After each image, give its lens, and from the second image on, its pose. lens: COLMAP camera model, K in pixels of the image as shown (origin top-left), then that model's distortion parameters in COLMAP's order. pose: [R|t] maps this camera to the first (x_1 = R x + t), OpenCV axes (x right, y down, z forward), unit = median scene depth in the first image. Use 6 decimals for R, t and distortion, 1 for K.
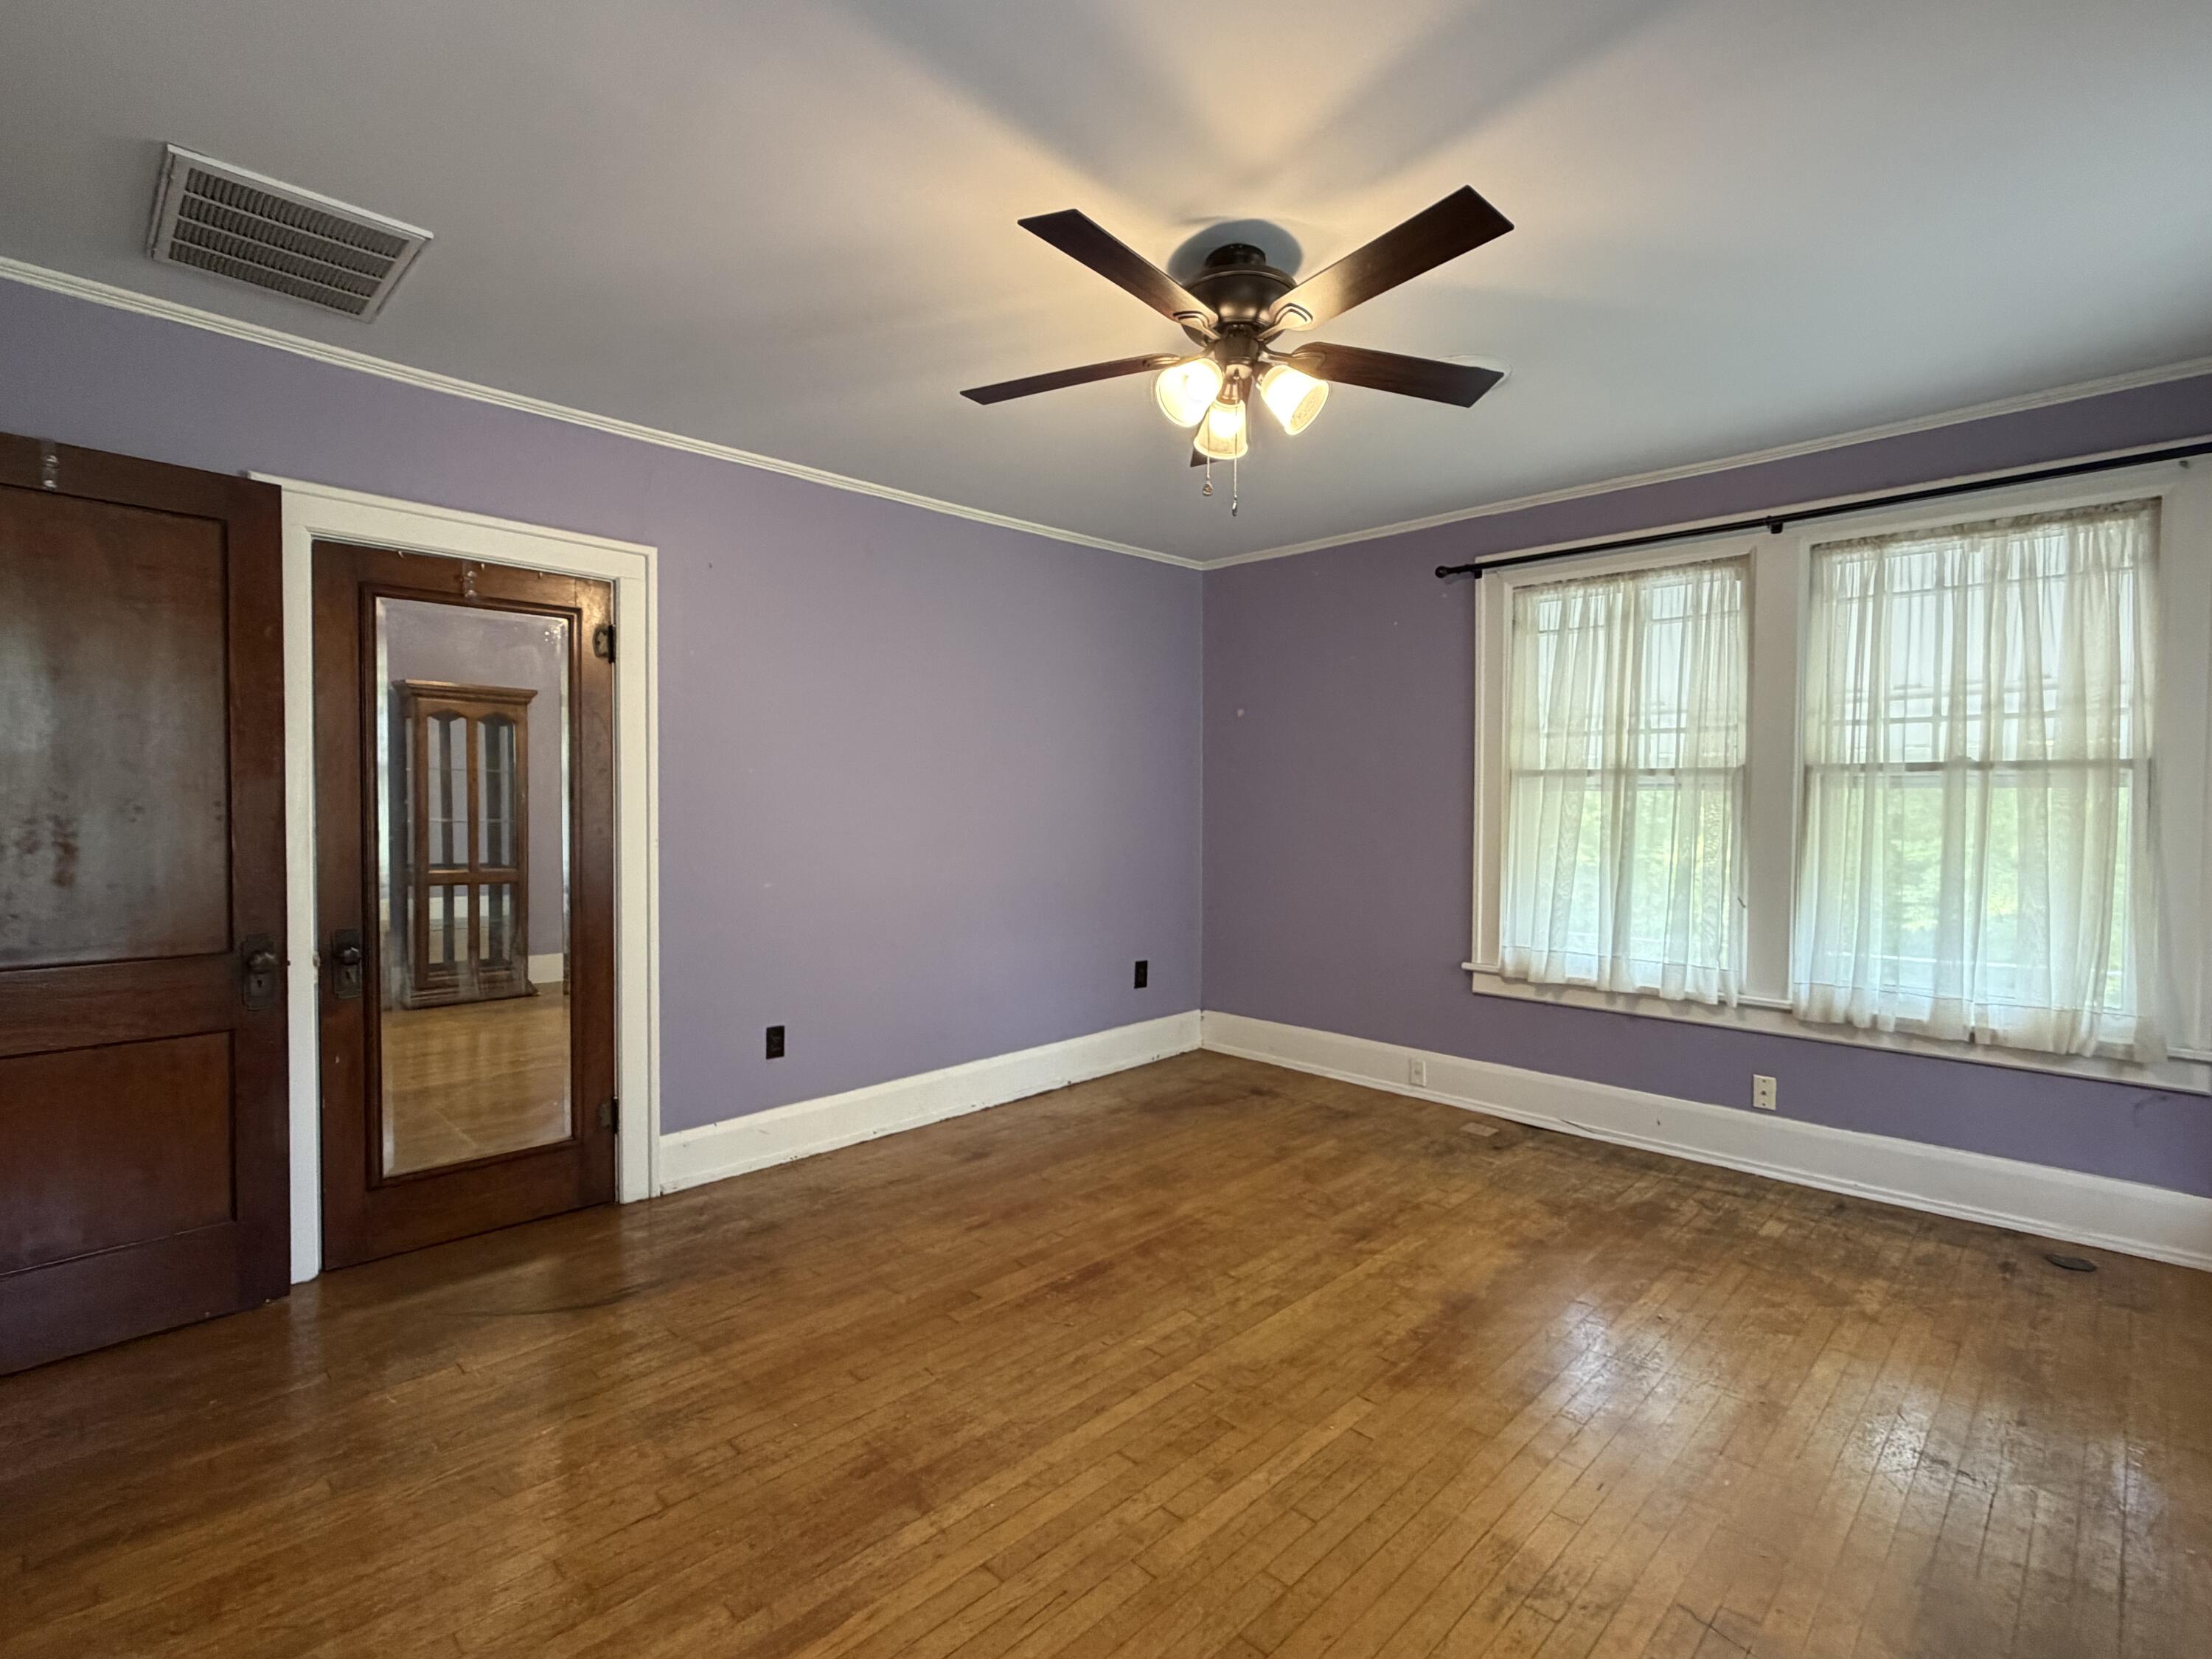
lens RADIAL K [[1039.2, 0, 1104.5], [0, 1039.2, 831.9], [0, 0, 1]] dist [-0.001341, -0.000066]
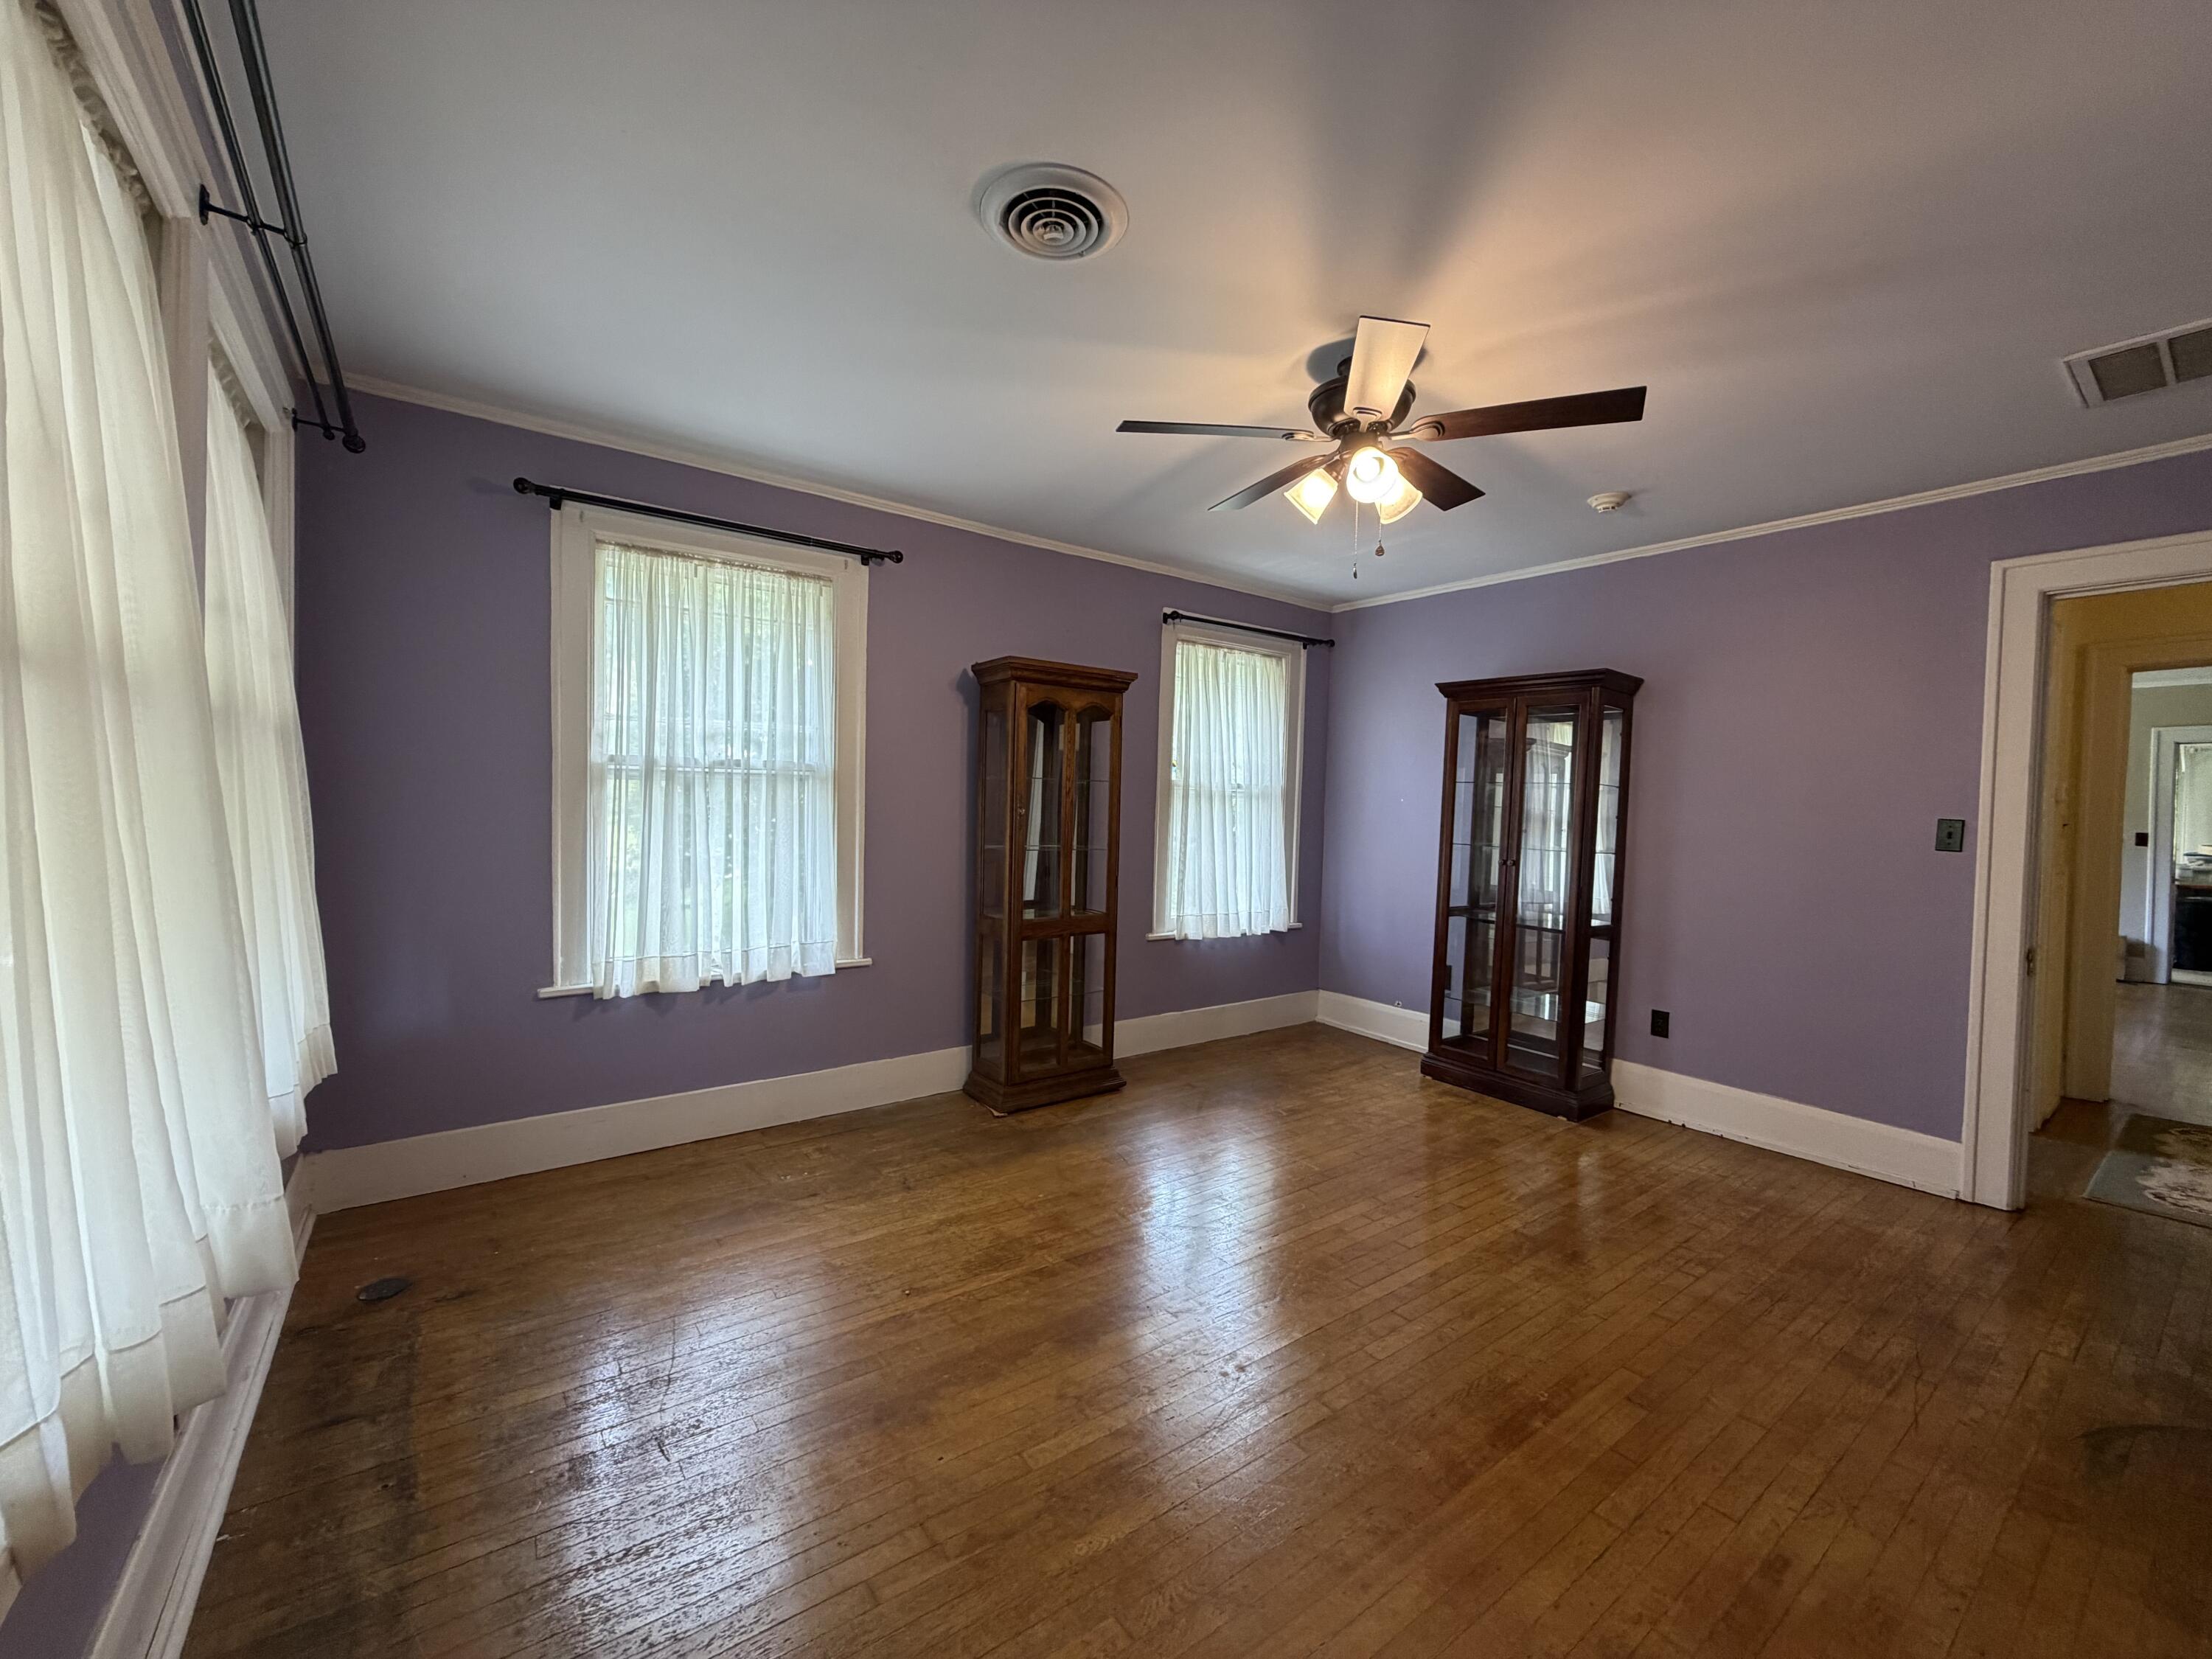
lens RADIAL K [[880.4, 0, 1097.0], [0, 880.4, 821.8], [0, 0, 1]] dist [-0.002119, 0.000277]
pose [[-0.987530, -0.032219, 0.154097, 0.172738], [-0.025294, 0.998589, 0.046687, -0.040892], [-0.155384, 0.042208, -0.986952, 1.399815]]
